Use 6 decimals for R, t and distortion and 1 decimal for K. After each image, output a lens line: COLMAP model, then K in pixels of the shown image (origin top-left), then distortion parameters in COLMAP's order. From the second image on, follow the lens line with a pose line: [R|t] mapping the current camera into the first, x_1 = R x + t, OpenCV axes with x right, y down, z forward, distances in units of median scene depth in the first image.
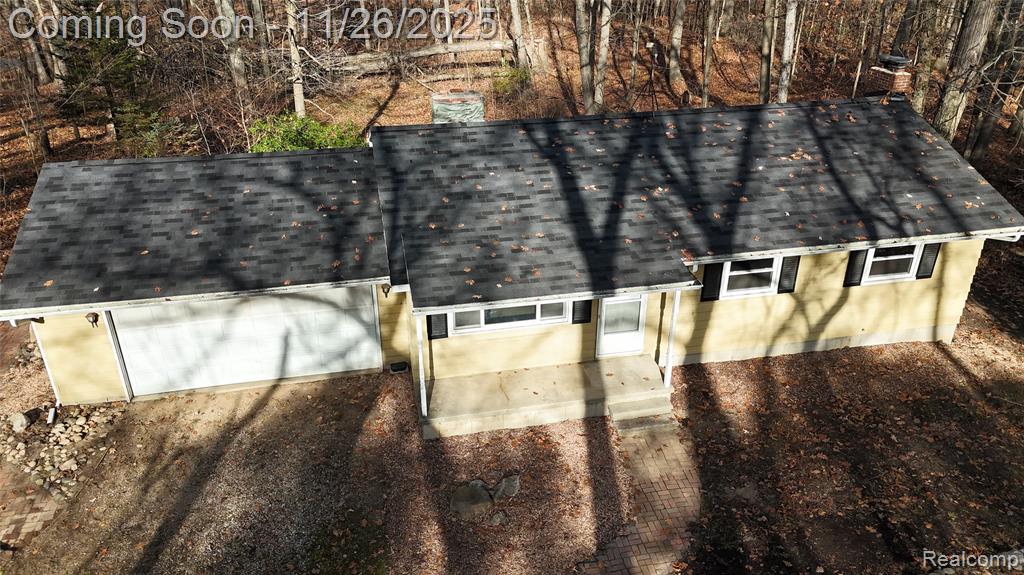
lens RADIAL K [[737.8, 0, 521.1], [0, 737.8, 277.8], [0, 0, 1]] dist [0.082063, -0.075742]
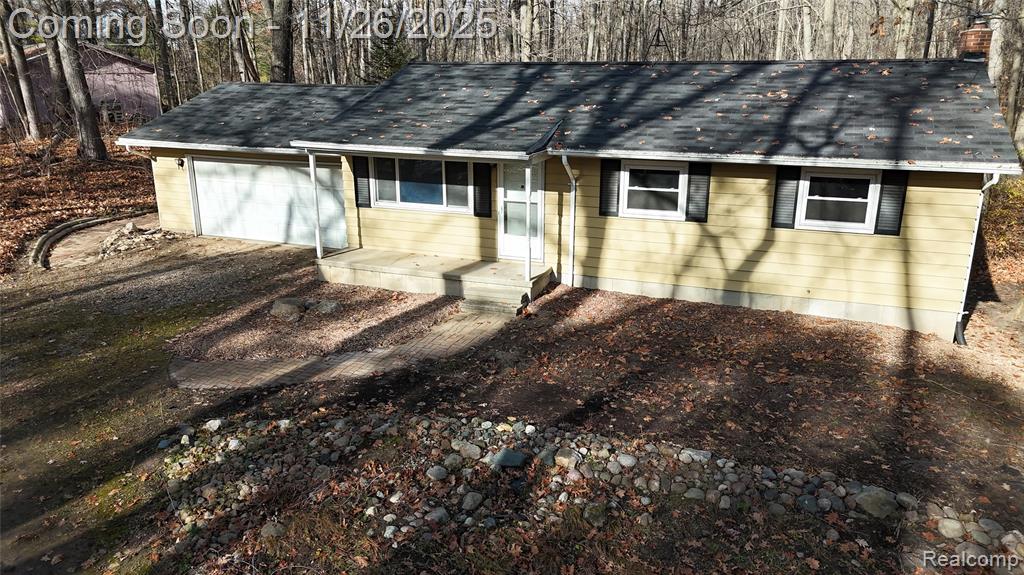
lens RADIAL K [[737.8, 0, 512.6], [0, 737.8, 286.5], [0, 0, 1]] dist [0.082063, -0.075742]
pose [[0.841837, 0.156311, -0.516601, 0.661349], [-0.241764, 0.964959, -0.101997, 0.246541], [0.482556, 0.210761, 0.850129, 0.144128]]
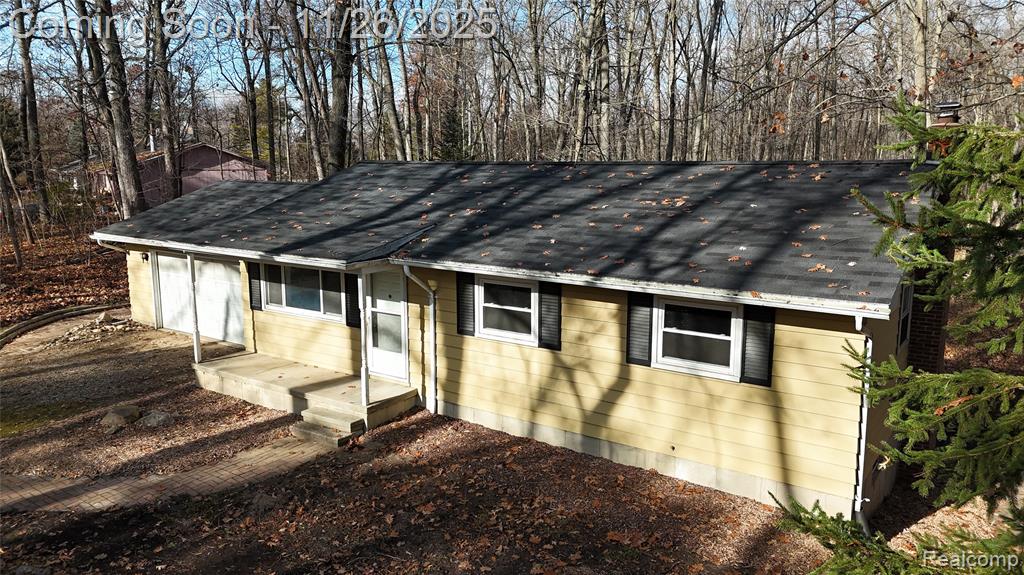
lens RADIAL K [[737.8, 0, 511.2], [0, 737.8, 279.0], [0, 0, 1]] dist [0.082063, -0.075742]
pose [[0.689976, 0.117102, -0.714297, 0.876920], [-0.320234, 0.934381, -0.156147, 0.084553], [0.649141, 0.336480, 0.682200, 0.446573]]
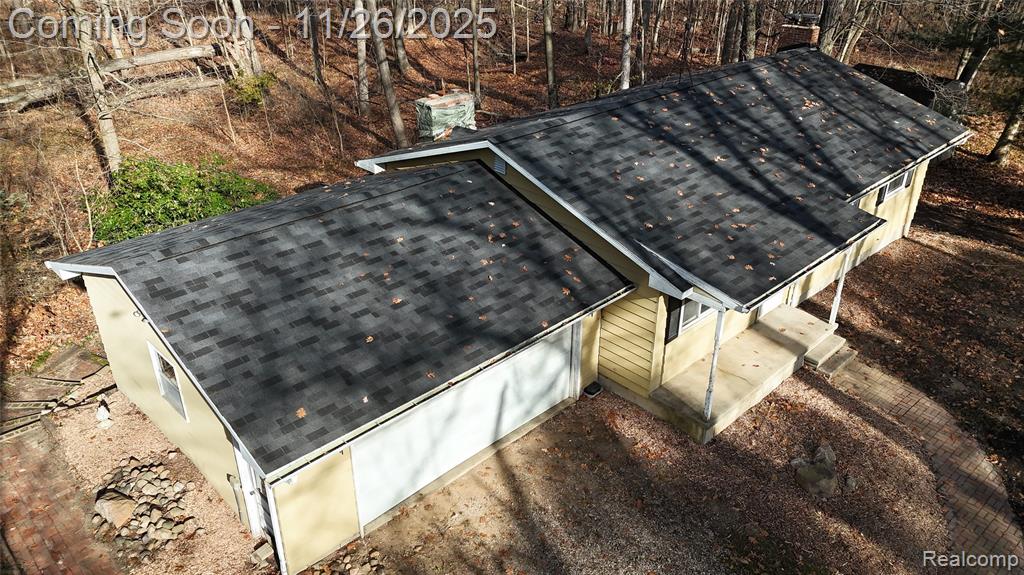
lens RADIAL K [[737.8, 0, 512.8], [0, 737.8, 278.9], [0, 0, 1]] dist [0.082063, -0.075742]
pose [[0.848758, -0.246908, 0.467596, -0.666516], [0.242082, 0.967616, 0.071520, -0.104374], [-0.470112, 0.052494, 0.881044, 0.238513]]
